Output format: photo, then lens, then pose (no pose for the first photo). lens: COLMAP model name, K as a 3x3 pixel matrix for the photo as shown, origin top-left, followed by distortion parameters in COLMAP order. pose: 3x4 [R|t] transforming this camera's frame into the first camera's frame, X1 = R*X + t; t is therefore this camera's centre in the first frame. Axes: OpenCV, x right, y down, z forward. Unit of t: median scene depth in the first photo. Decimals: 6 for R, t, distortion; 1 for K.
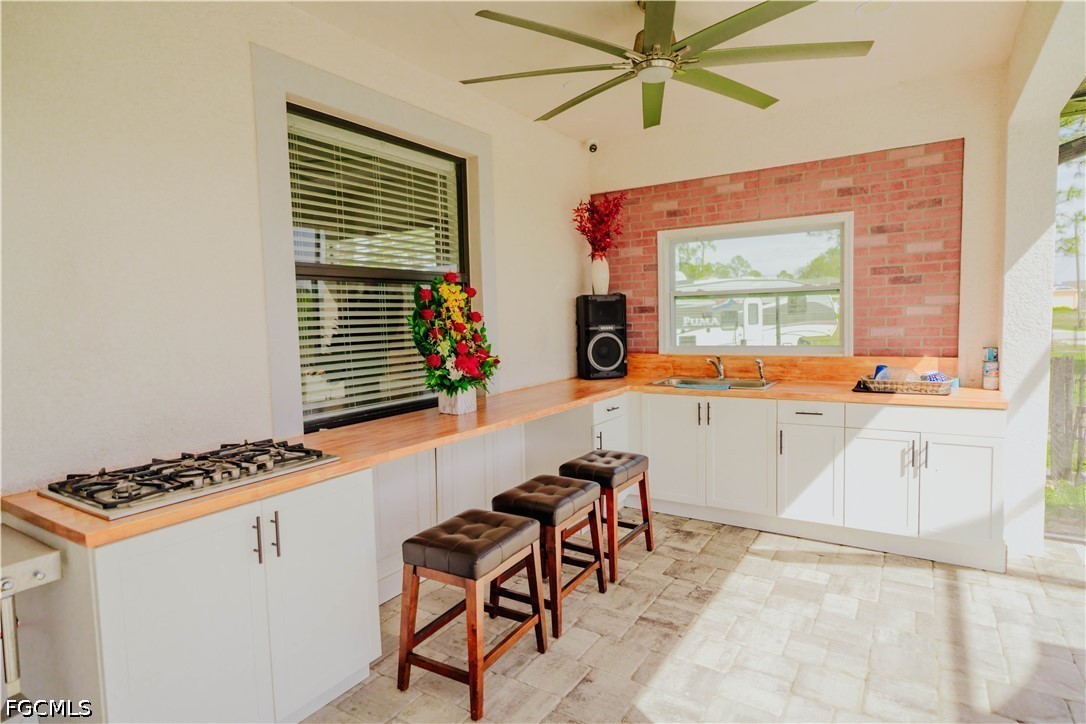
lens RADIAL K [[591.6, 0, 544.2], [0, 591.6, 358.0], [0, 0, 1]] dist [0.000072, 0.003410]
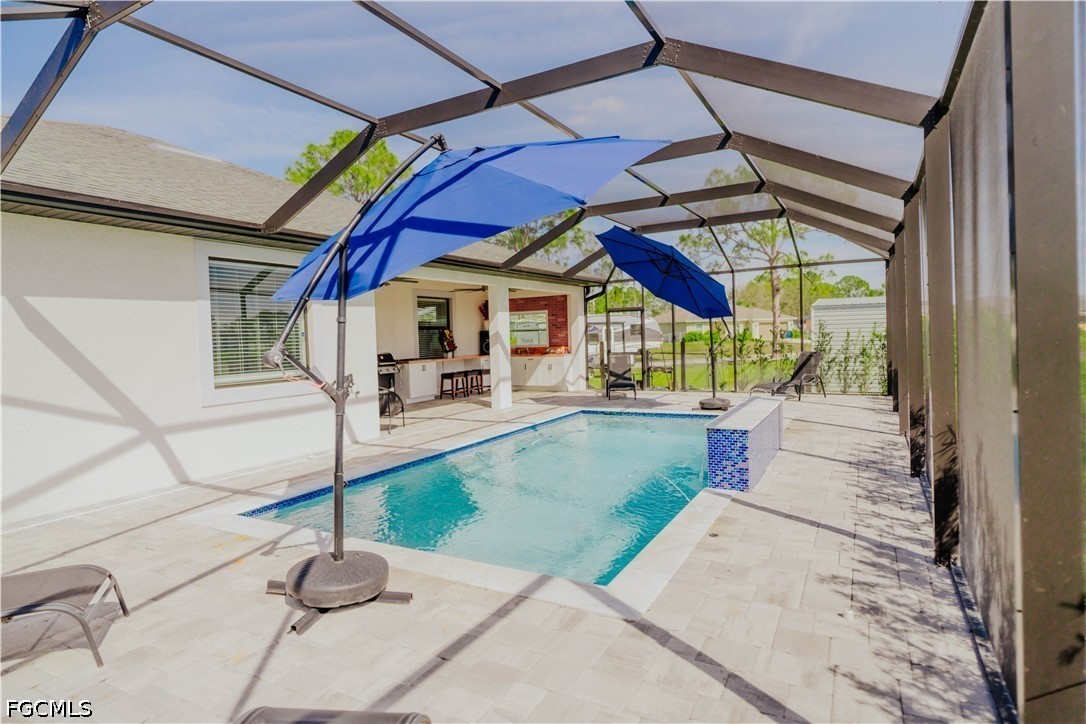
lens RADIAL K [[591.6, 0, 538.6], [0, 591.6, 358.8], [0, 0, 1]] dist [0.000072, 0.003410]
pose [[0.998626, -0.003380, 0.052303, 0.282688], [0.005067, 0.999470, -0.032159, 0.227232], [-0.052167, 0.032379, 0.998113, -3.253260]]
